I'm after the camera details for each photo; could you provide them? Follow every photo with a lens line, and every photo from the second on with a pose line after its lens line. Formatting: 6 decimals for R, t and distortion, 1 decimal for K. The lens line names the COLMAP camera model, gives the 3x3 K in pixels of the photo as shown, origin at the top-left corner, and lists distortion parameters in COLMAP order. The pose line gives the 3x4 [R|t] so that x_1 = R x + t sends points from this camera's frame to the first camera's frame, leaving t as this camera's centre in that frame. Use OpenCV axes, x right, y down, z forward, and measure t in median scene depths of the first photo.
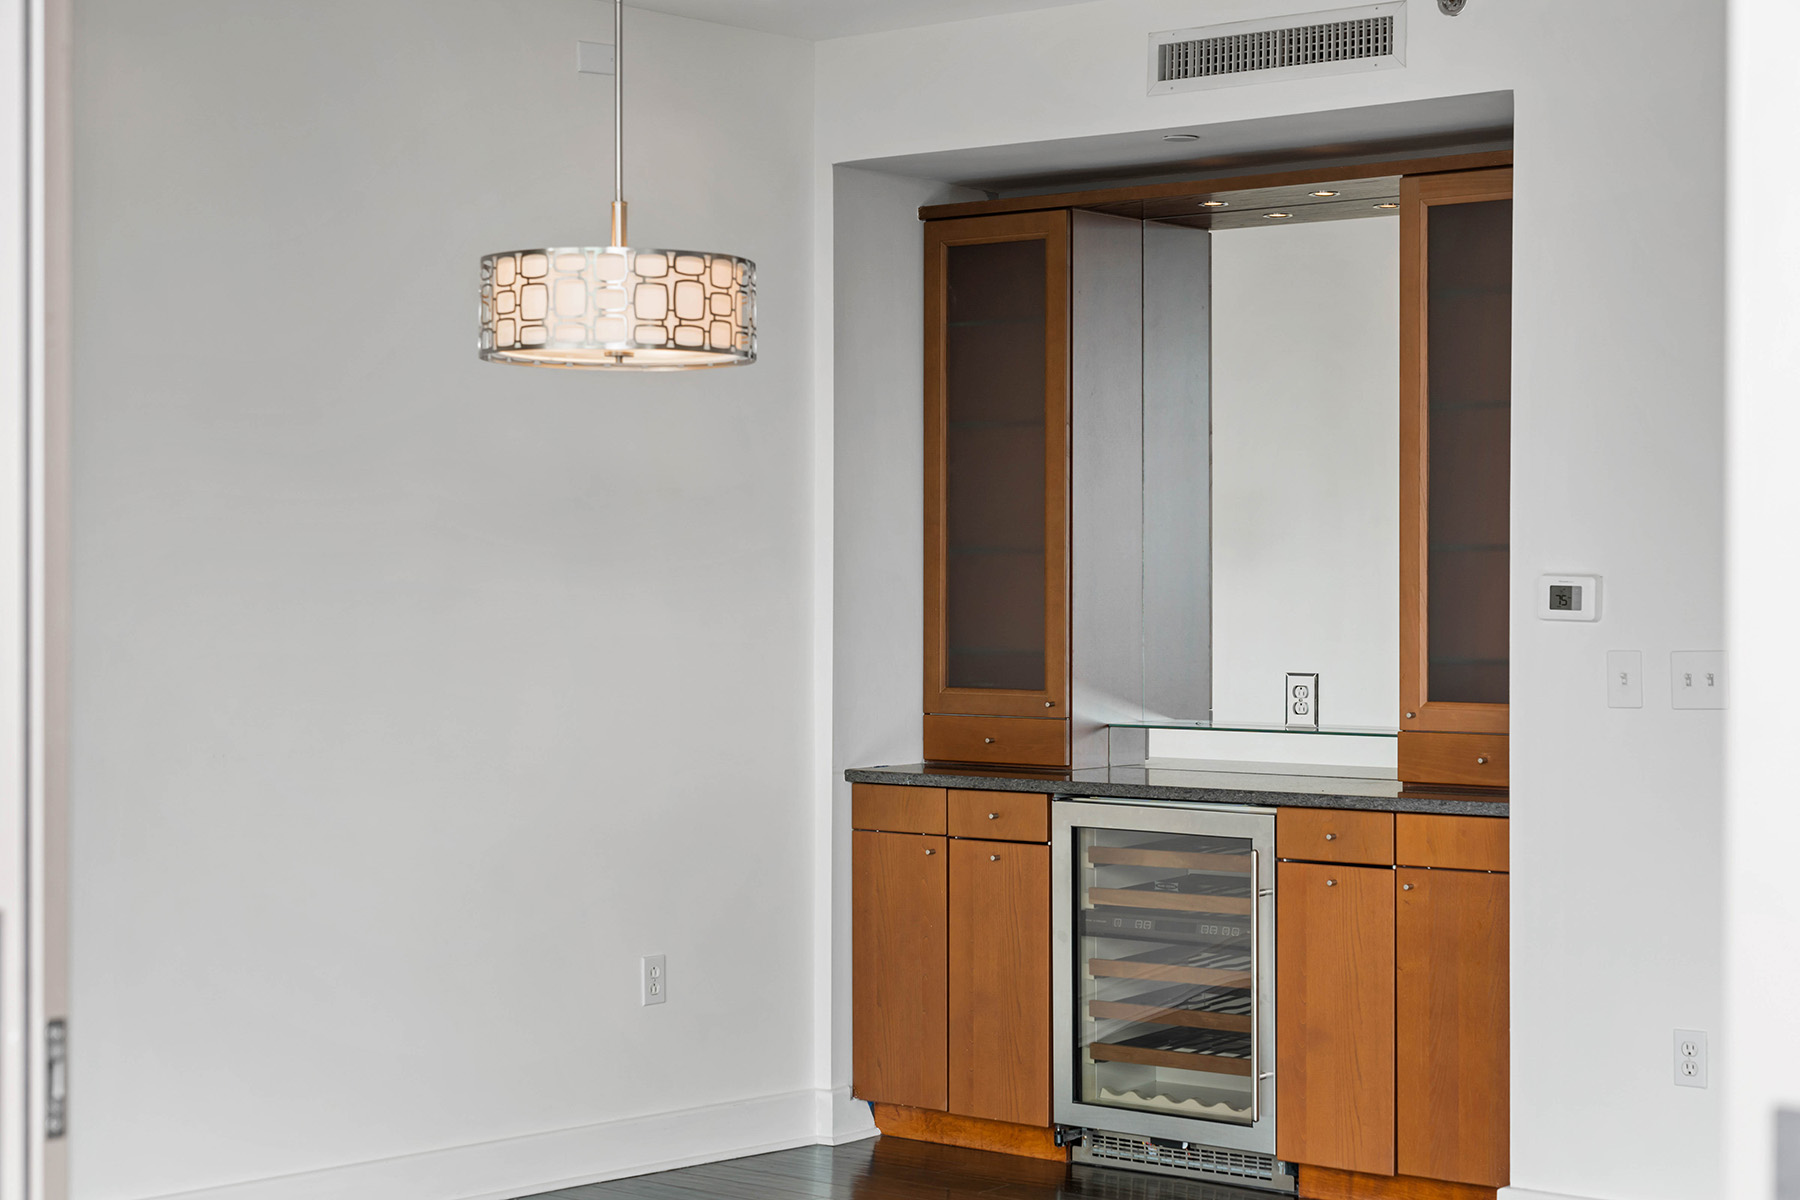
lens RADIAL K [[2989.8, 0, 903.4], [0, 2989.8, 602.2], [0, 0, 1]] dist [0.016986, 0.000000]
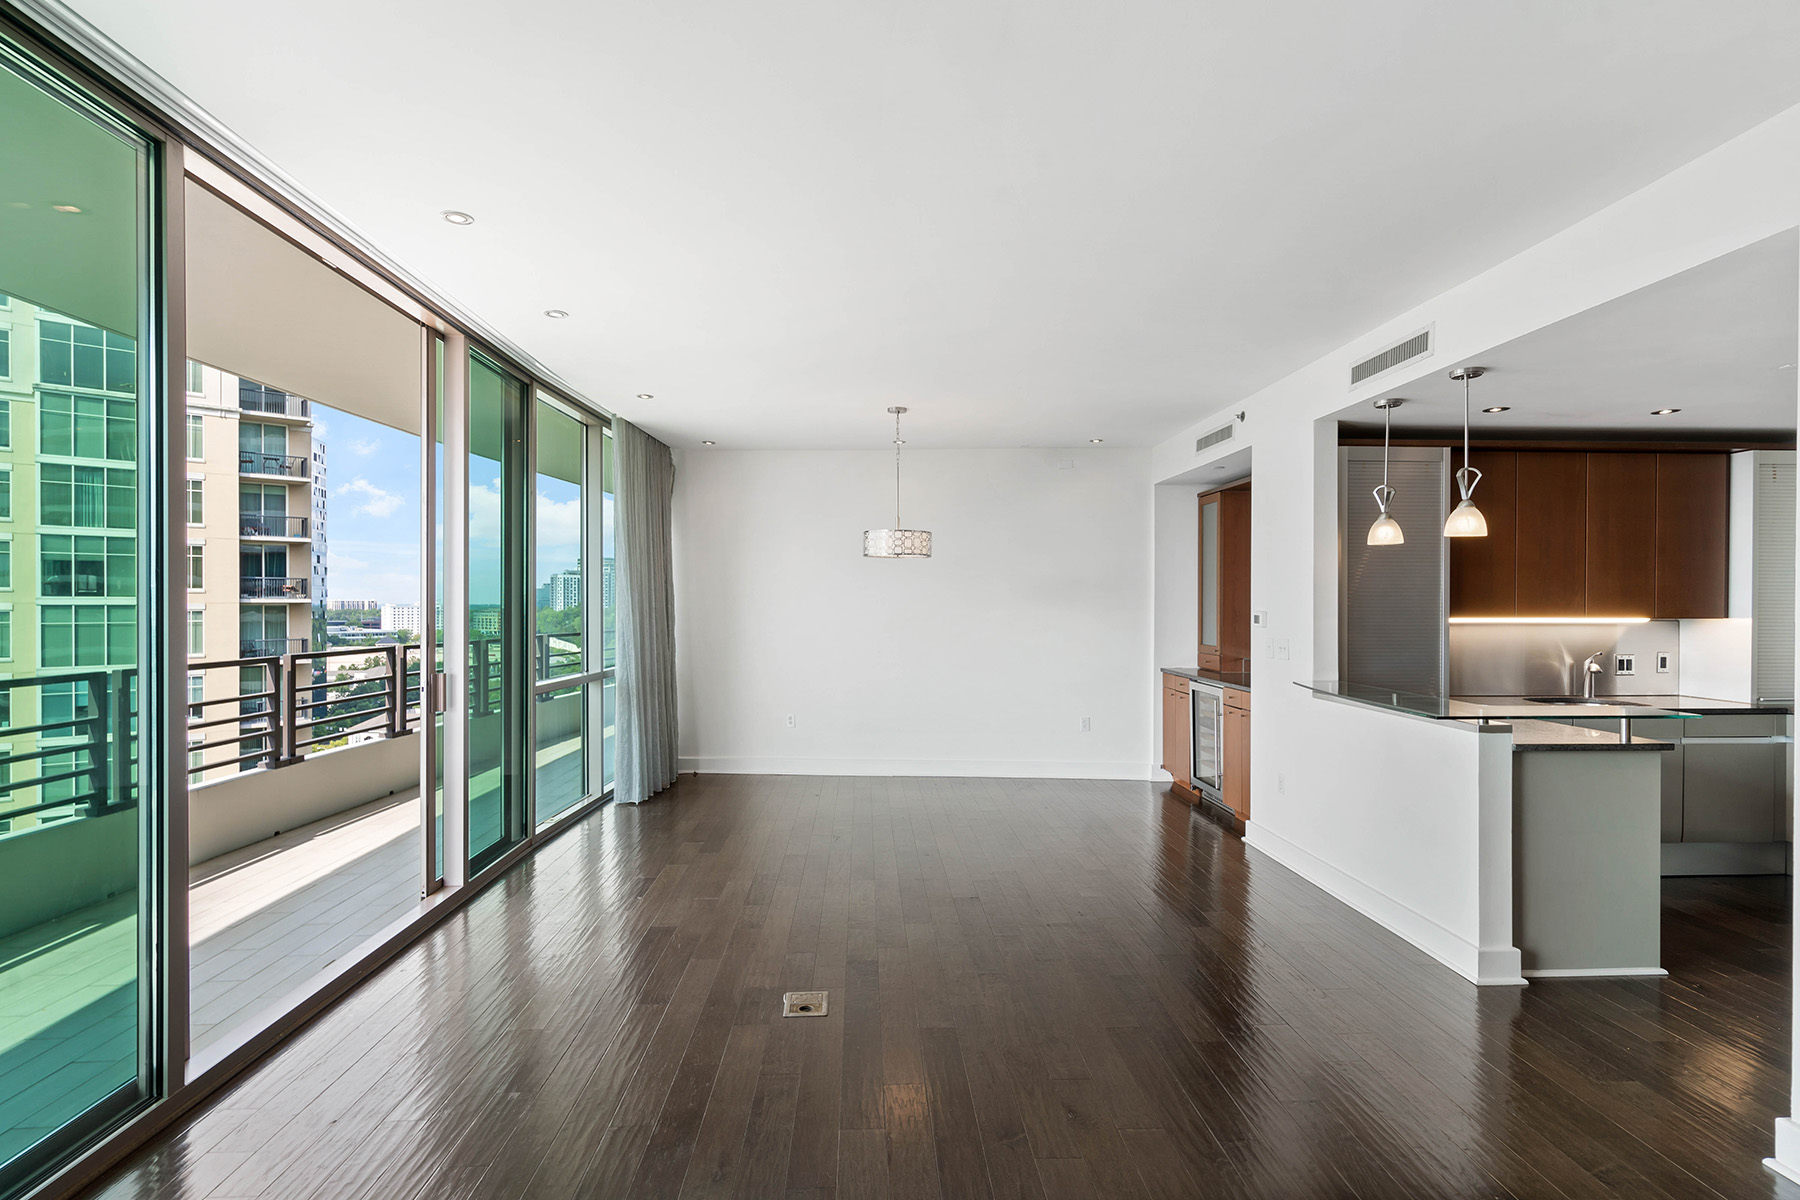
lens RADIAL K [[905.9, 0, 890.3], [0, 905.9, 602.9], [0, 0, 1]] dist [0.002748, -0.001800]
pose [[0.632895, -0.000707, -0.774237, 0.583650], [-0.005292, 0.999972, -0.005239, -0.009387], [0.774220, 0.007413, 0.632874, 0.145953]]
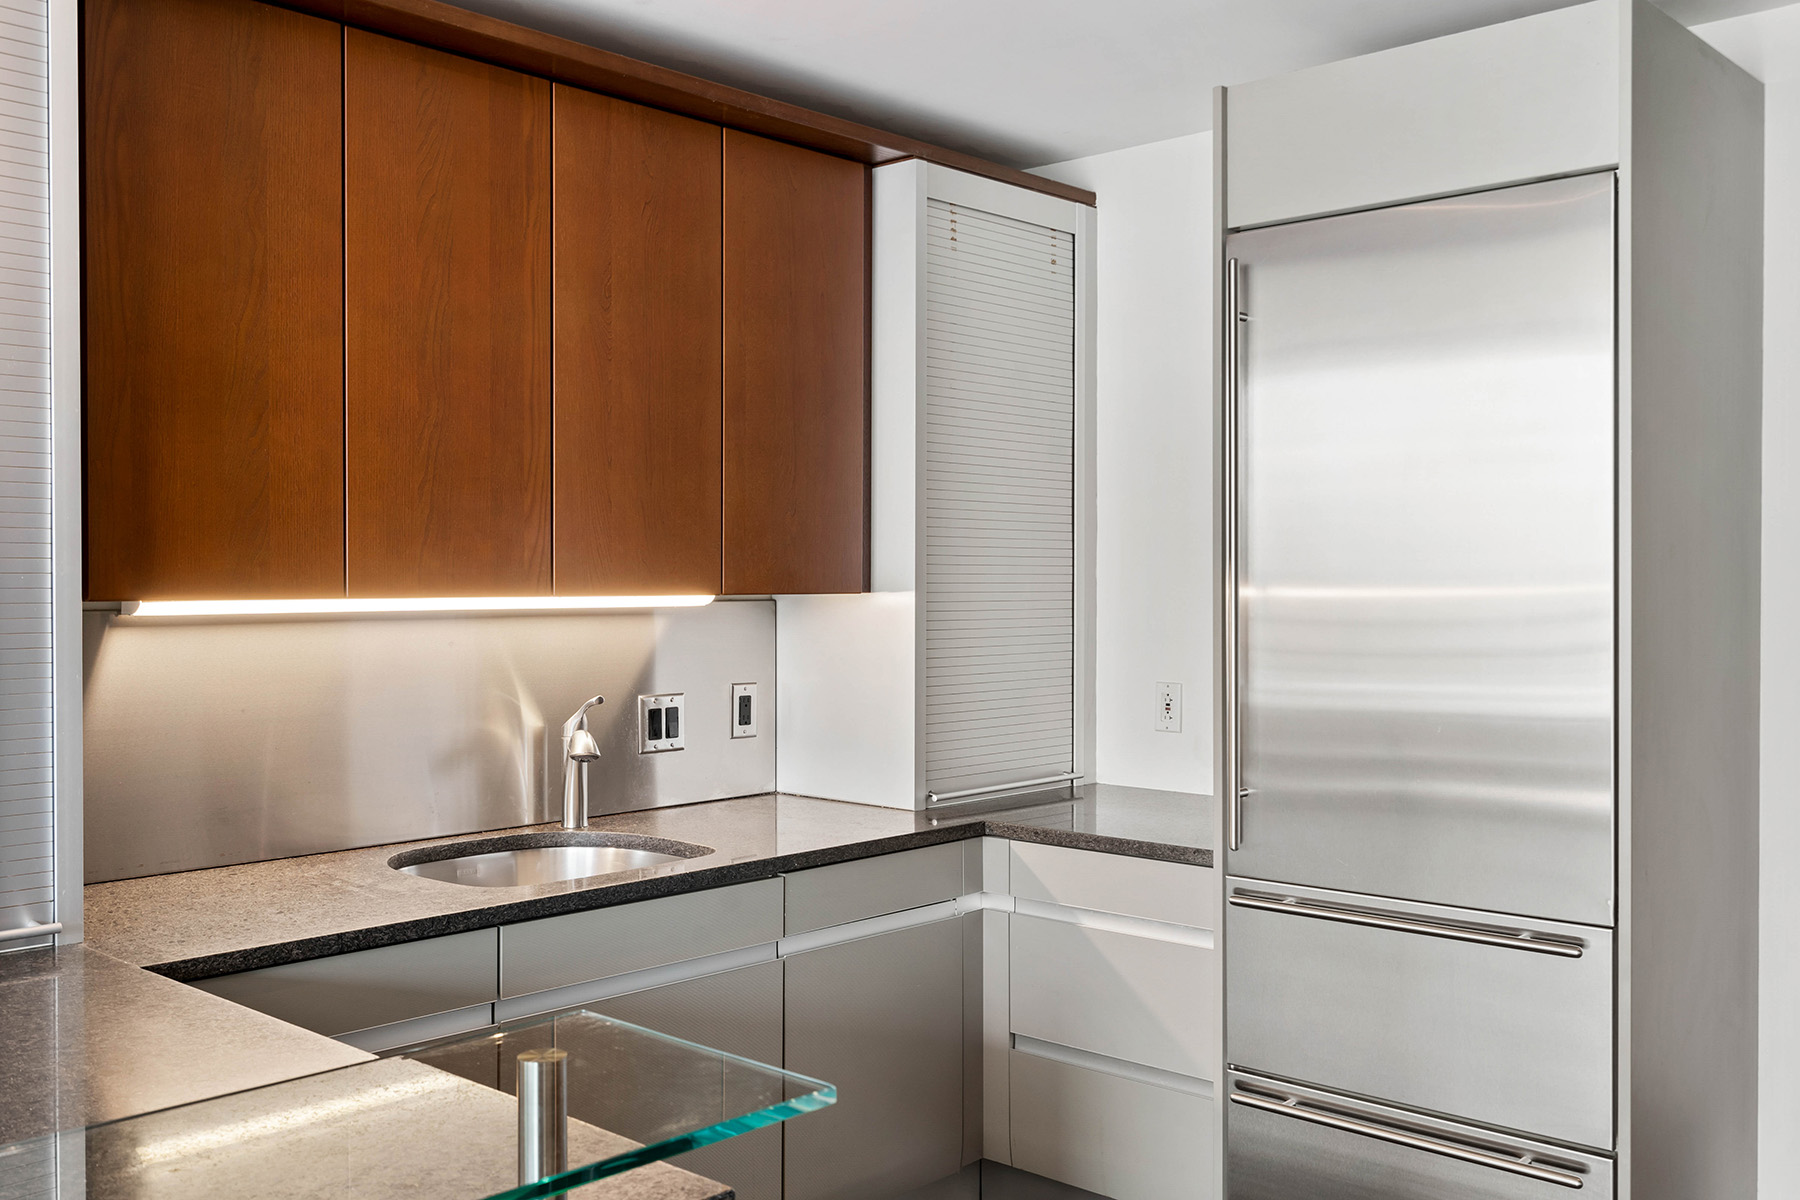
lens RADIAL K [[1687.0, 0, 896.2], [0, 1687.0, 587.2], [0, 0, 1]] dist [-0.010514, 0.000000]
pose [[0.994478, -0.005377, -0.104804, 0.510398], [0.005580, 0.999983, 0.001645, -0.006774], [0.104793, -0.002221, 0.994492, 0.596013]]
